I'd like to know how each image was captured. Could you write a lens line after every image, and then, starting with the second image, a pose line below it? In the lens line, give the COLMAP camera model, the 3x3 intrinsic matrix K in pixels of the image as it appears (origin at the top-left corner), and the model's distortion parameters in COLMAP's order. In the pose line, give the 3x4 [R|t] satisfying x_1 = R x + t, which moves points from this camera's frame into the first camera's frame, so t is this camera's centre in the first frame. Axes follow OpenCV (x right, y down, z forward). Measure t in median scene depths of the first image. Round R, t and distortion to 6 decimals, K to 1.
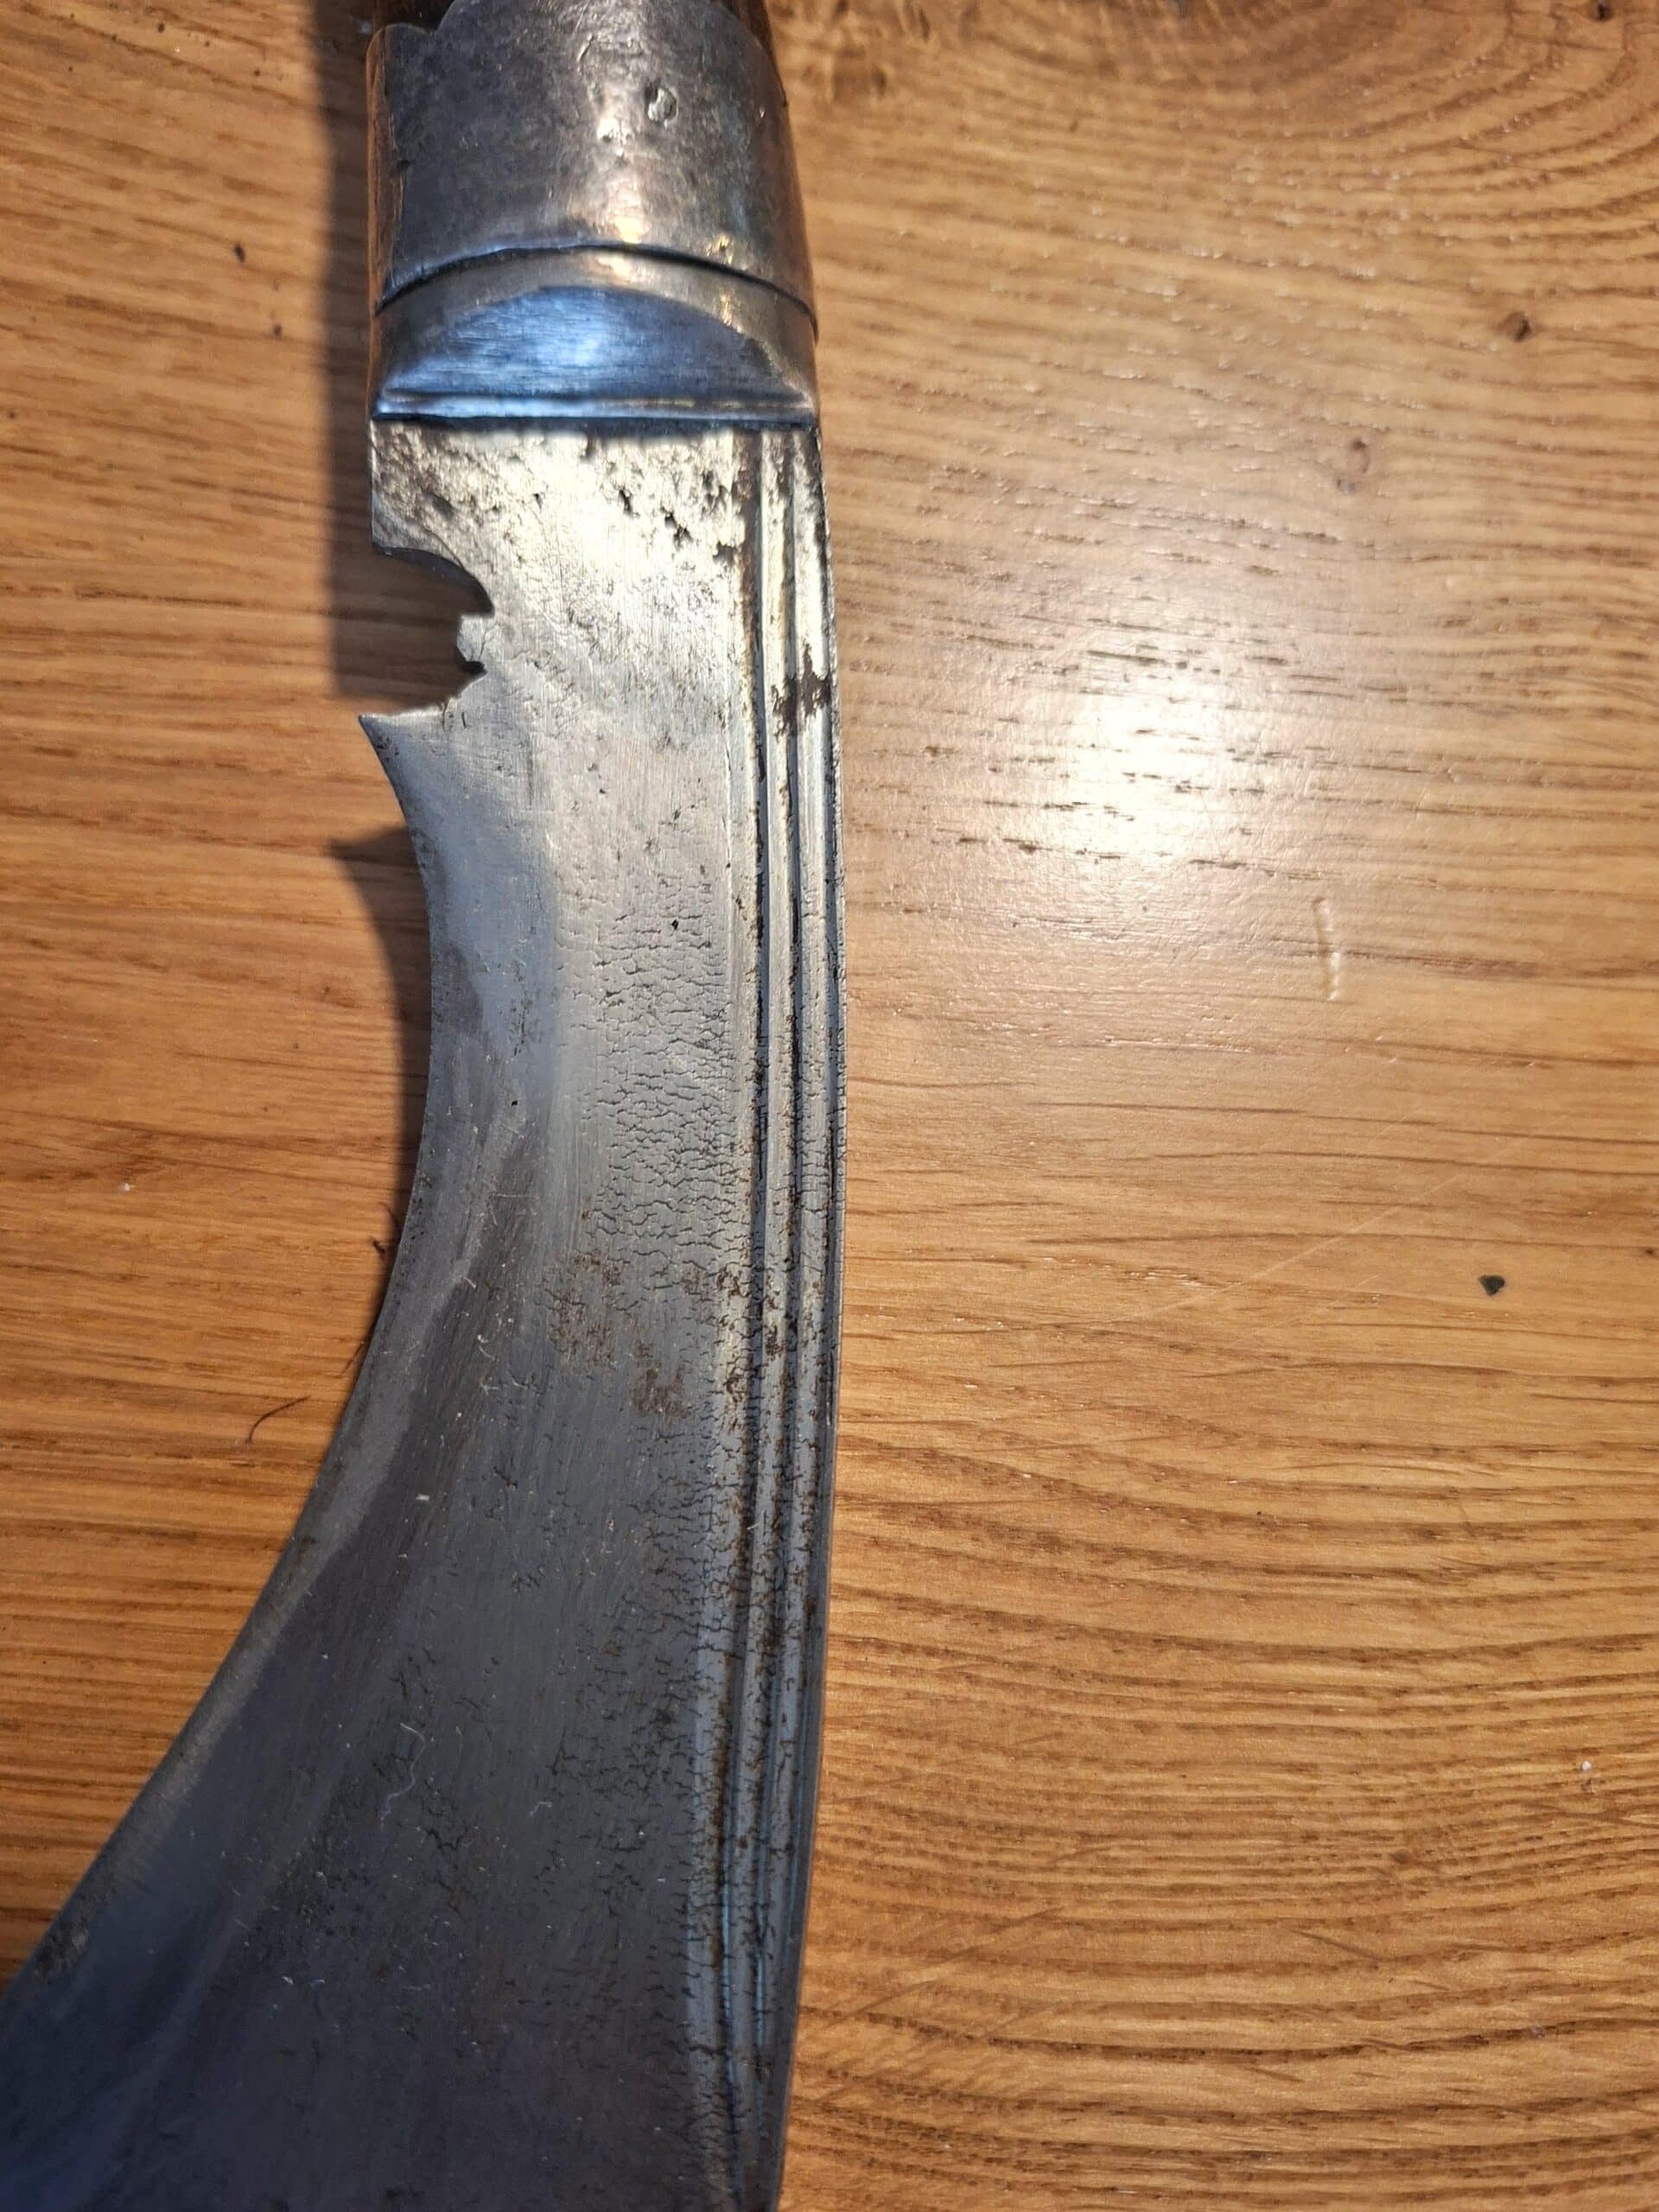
lens RADIAL K [[1637.4, 0, 793.9], [0, 1637.4, 1104.0], [0, 0, 1]] dist [0.046711, -0.137402]
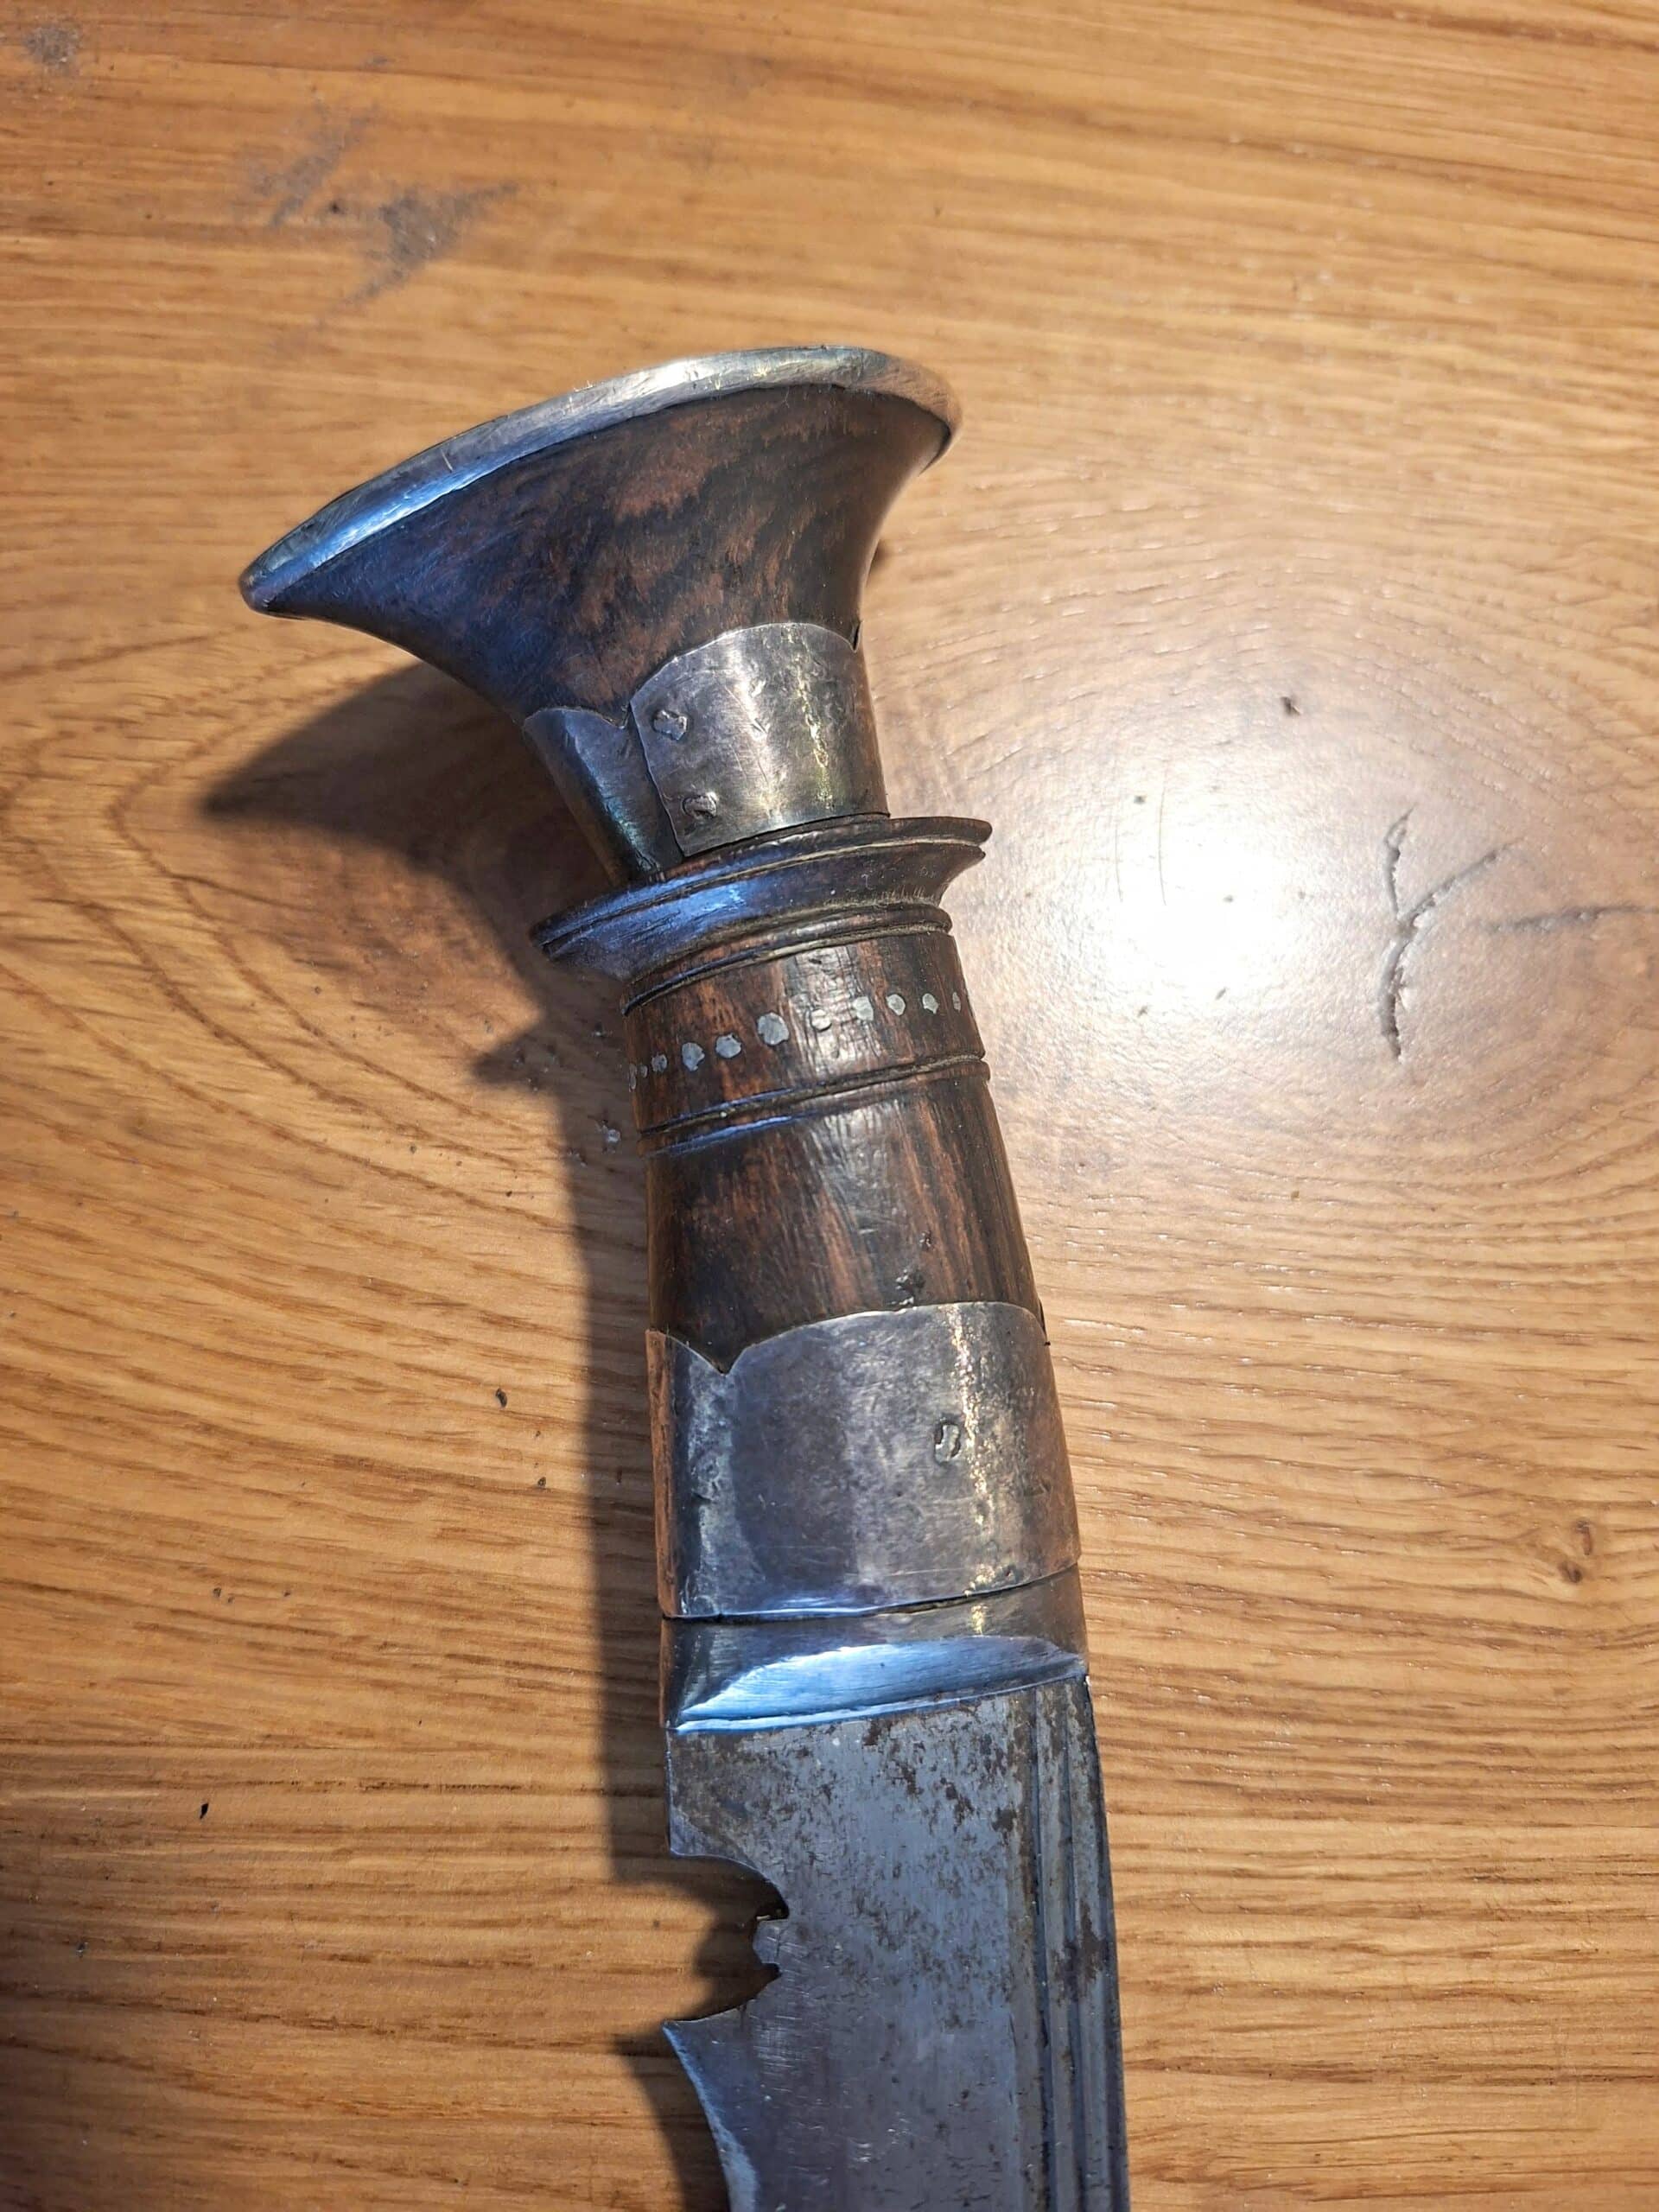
lens RADIAL K [[1589.6, 0, 826.4], [0, 1589.6, 1103.8], [0, 0, 1]] dist [0.029289, -0.090797]
pose [[0.999849, -0.017107, -0.002964, -0.141754], [0.017053, 0.999702, -0.017465, -0.762296], [0.003262, 0.017412, 0.999843, -0.009606]]
